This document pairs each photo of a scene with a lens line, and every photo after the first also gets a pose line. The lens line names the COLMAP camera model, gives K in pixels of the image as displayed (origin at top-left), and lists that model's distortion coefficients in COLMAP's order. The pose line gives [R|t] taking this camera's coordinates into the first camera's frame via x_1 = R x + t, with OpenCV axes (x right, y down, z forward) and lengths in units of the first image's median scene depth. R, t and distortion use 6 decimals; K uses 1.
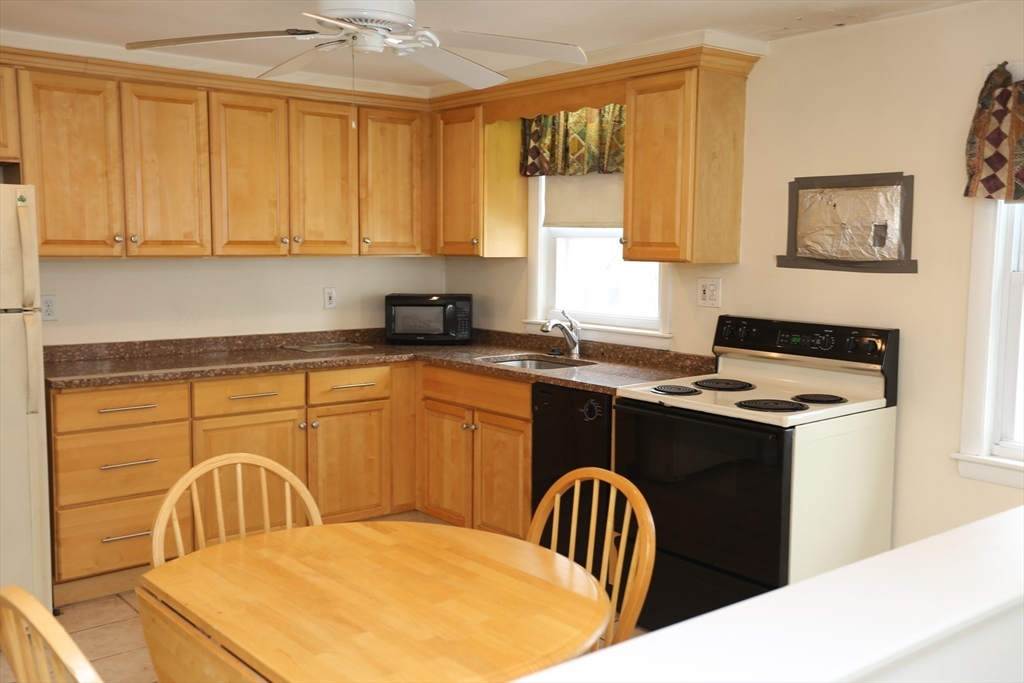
lens RADIAL K [[980.4, 0, 512.0], [0, 980.4, 341.5], [0, 0, 1]] dist [0.058474, -0.003743]
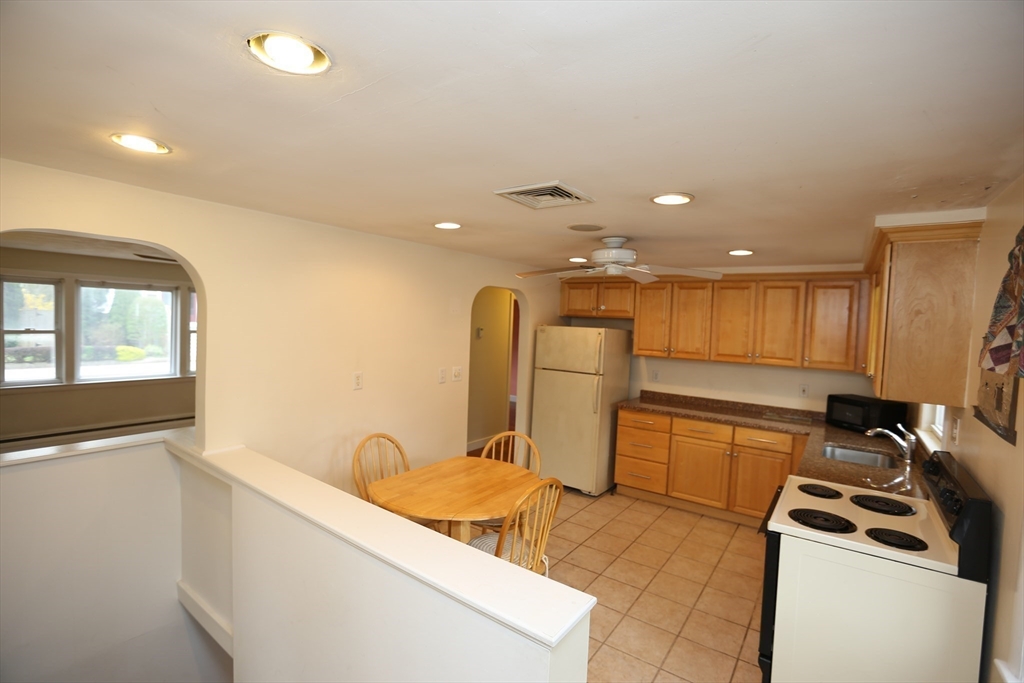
lens RADIAL K [[469.7, 0, 512.0], [0, 469.7, 341.5], [0, 0, 1]] dist [-0.051704, 0.019356]
pose [[0.254787, 0.044784, -0.965960, 0.566954], [-0.134788, 0.990820, 0.010385, -0.085844], [0.957557, 0.127554, 0.258485, 0.371208]]
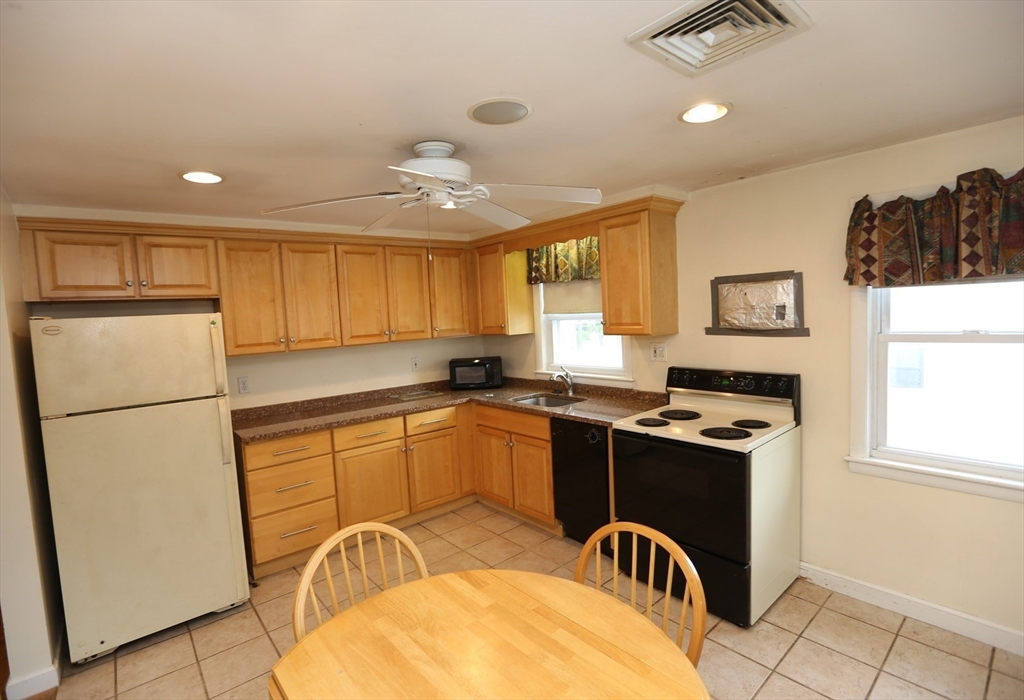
lens RADIAL K [[484.6, 0, 505.9], [0, 484.6, 348.3], [0, 0, 1]] dist [-0.038331, 0.000654]
pose [[0.998208, -0.059386, 0.007375, -0.047668], [0.059576, 0.997802, -0.029008, -0.047939], [-0.005637, 0.029395, 0.999552, 0.231455]]
